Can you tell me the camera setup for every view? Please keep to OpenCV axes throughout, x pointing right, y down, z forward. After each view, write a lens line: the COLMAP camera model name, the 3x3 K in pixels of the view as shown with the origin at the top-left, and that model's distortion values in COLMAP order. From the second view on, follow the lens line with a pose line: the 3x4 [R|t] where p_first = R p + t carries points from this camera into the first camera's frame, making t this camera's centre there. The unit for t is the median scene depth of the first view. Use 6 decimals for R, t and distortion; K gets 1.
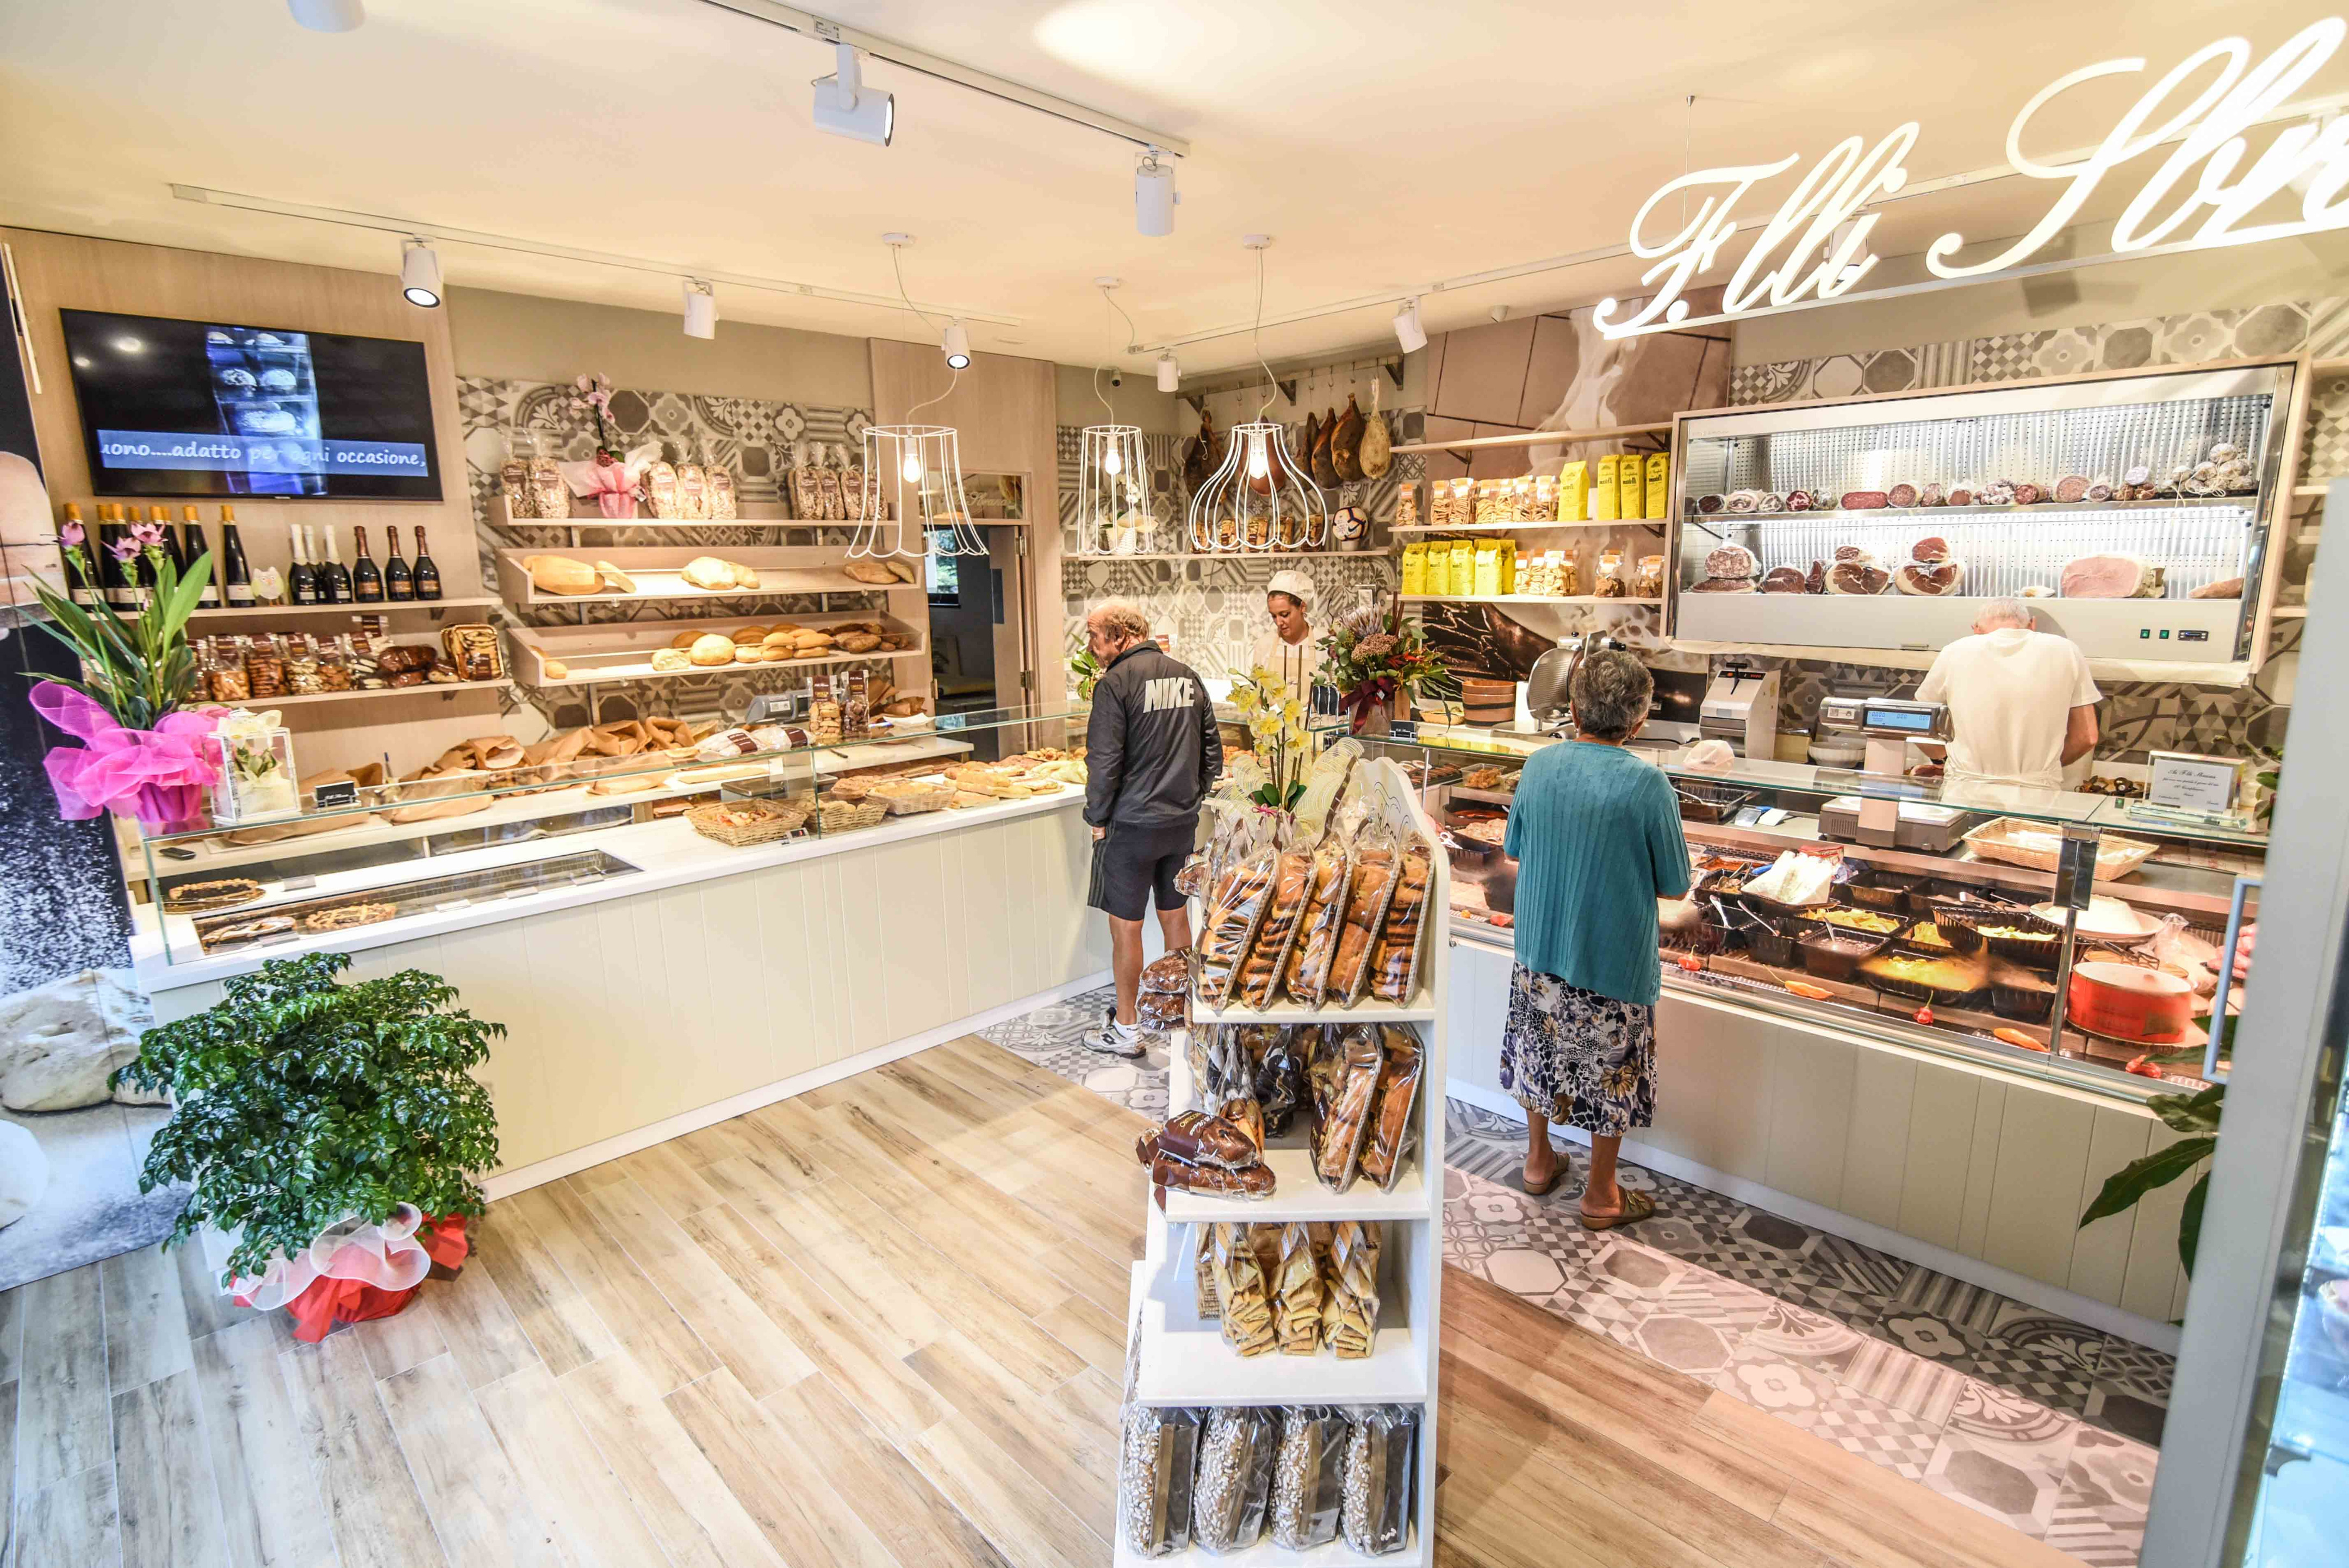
lens RADIAL K [[1135.3, 0, 1194.7], [0, 1135.3, 794.9], [0, 0, 1]] dist [-0.016535, -0.000868]
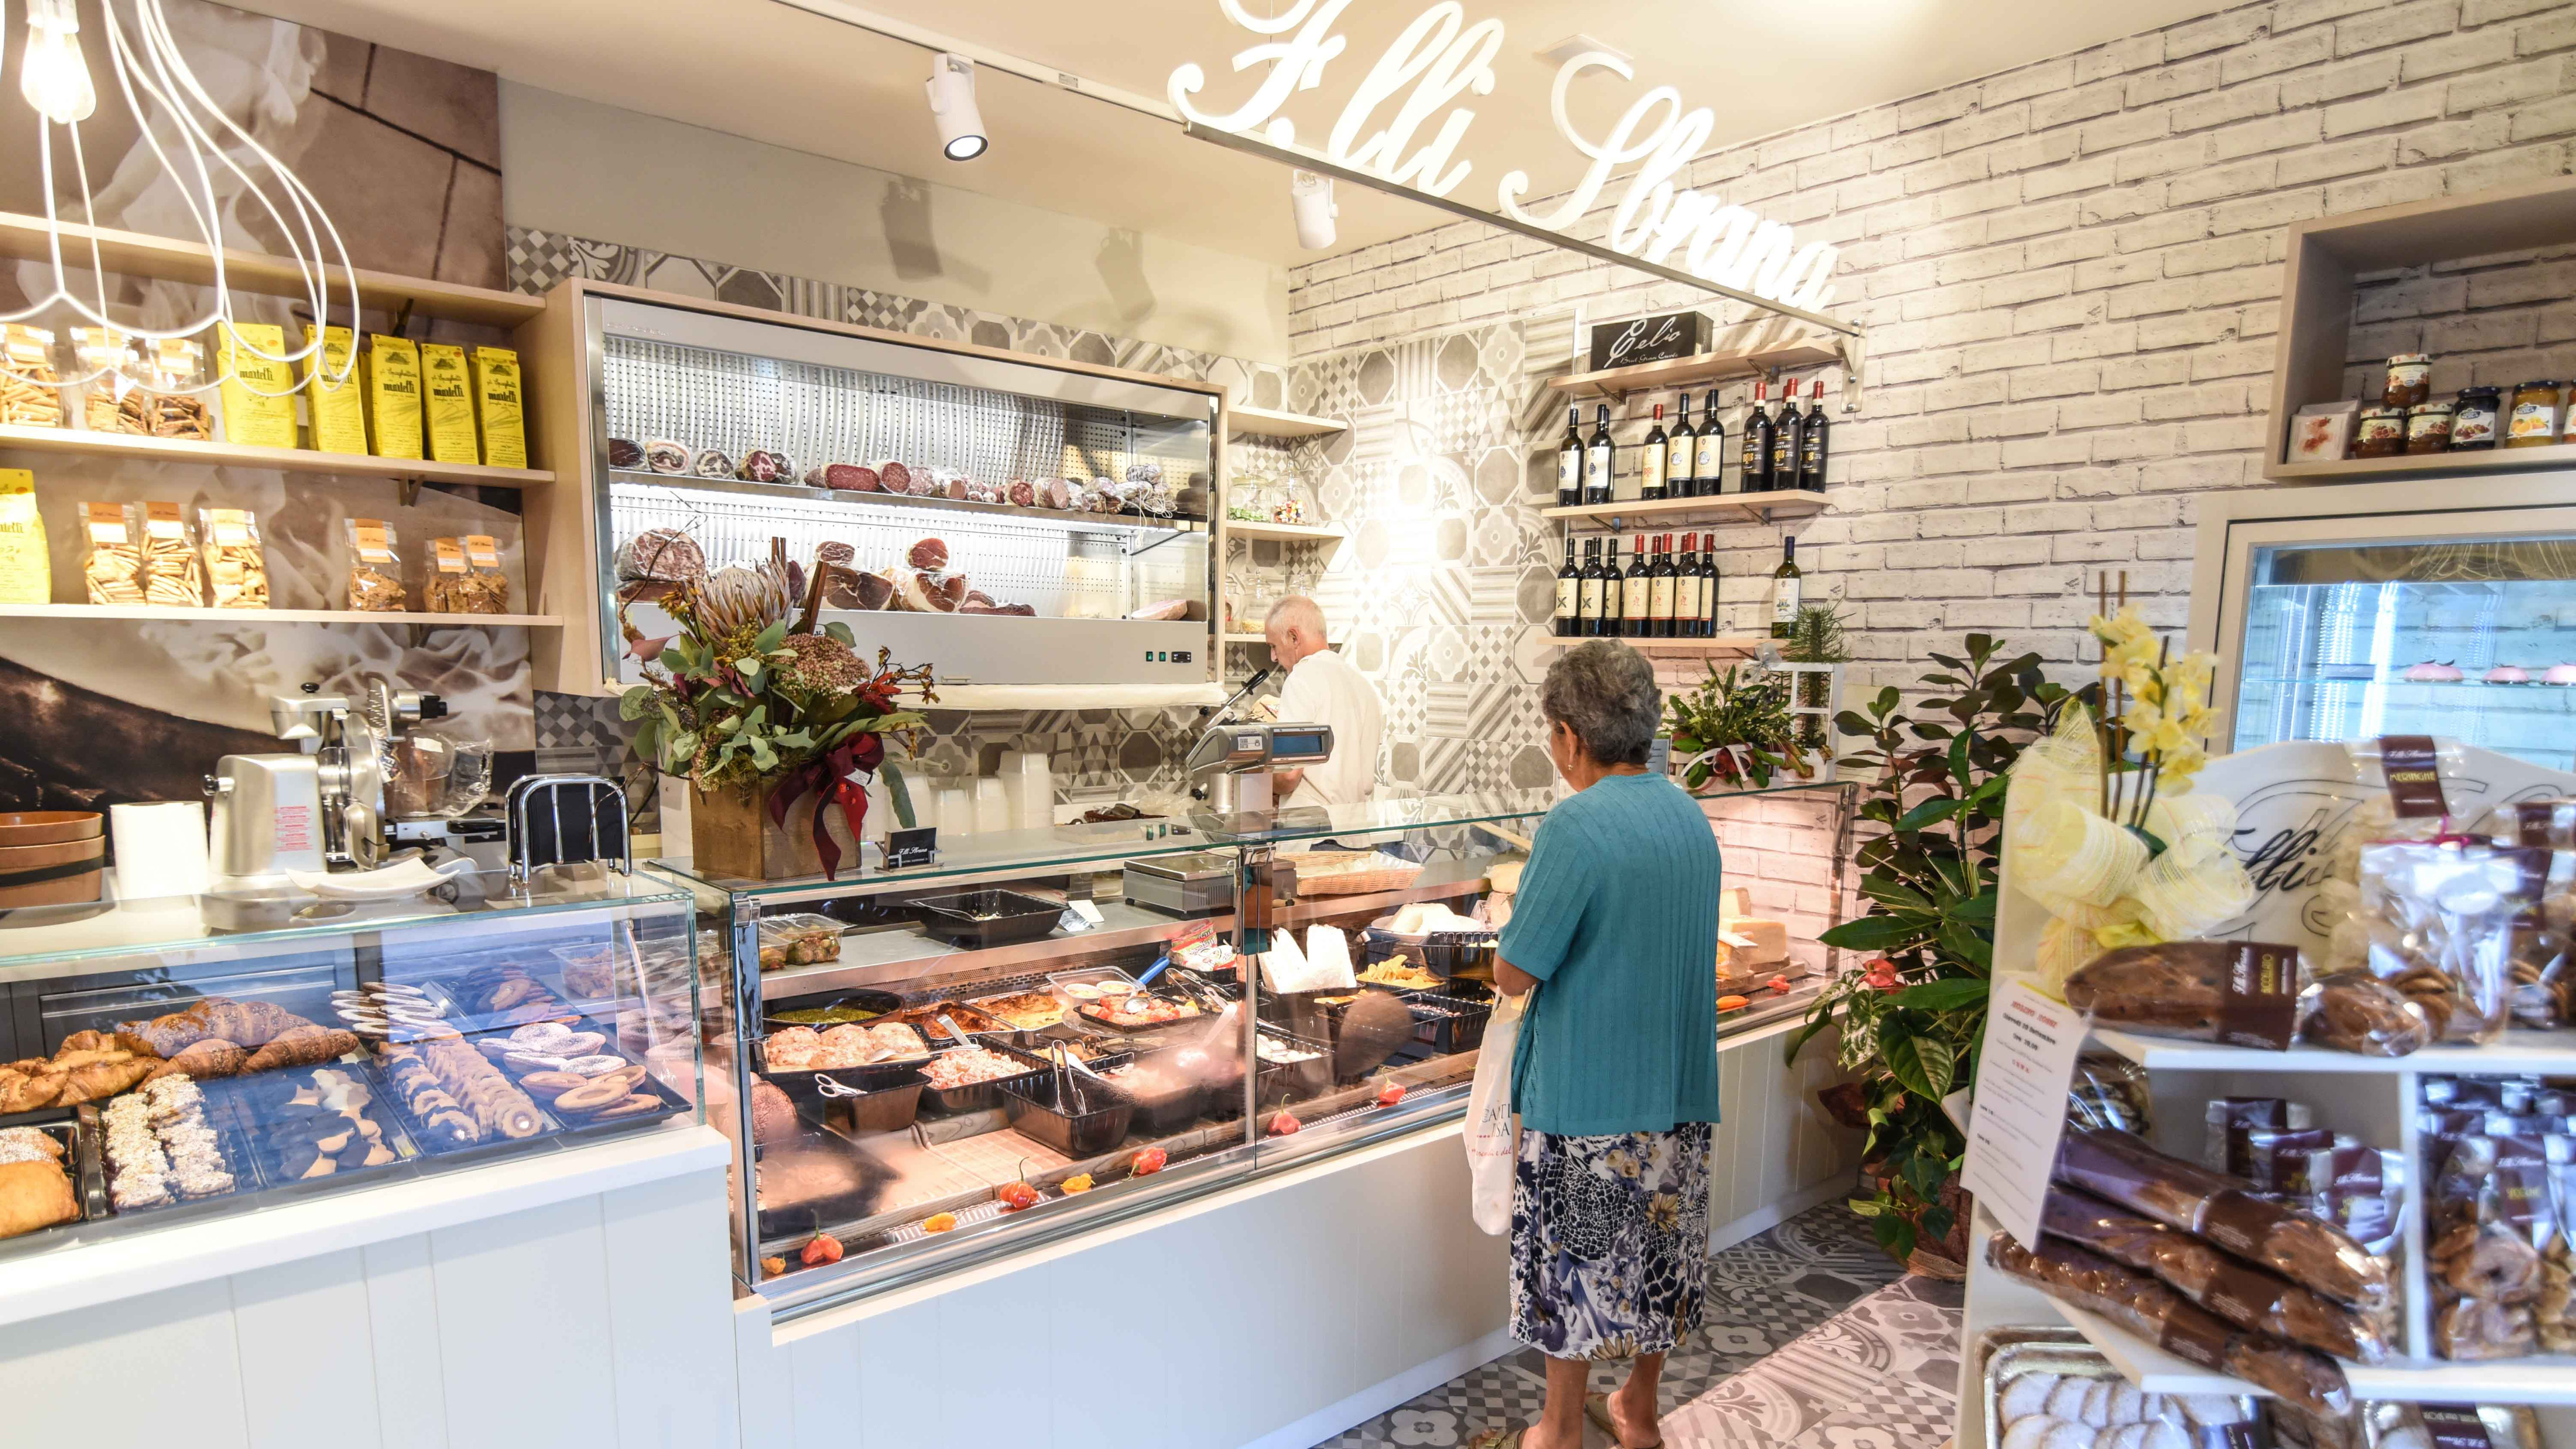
lens RADIAL K [[1428.7, 0, 1313.5], [0, 1428.7, 869.4], [0, 0, 1]] dist [-0.008228, -0.001427]
pose [[0.060040, -0.132029, 0.989426, -0.273462], [0.186413, 0.975259, 0.118826, -0.065590], [-0.980635, 0.177307, 0.083166, 0.606804]]
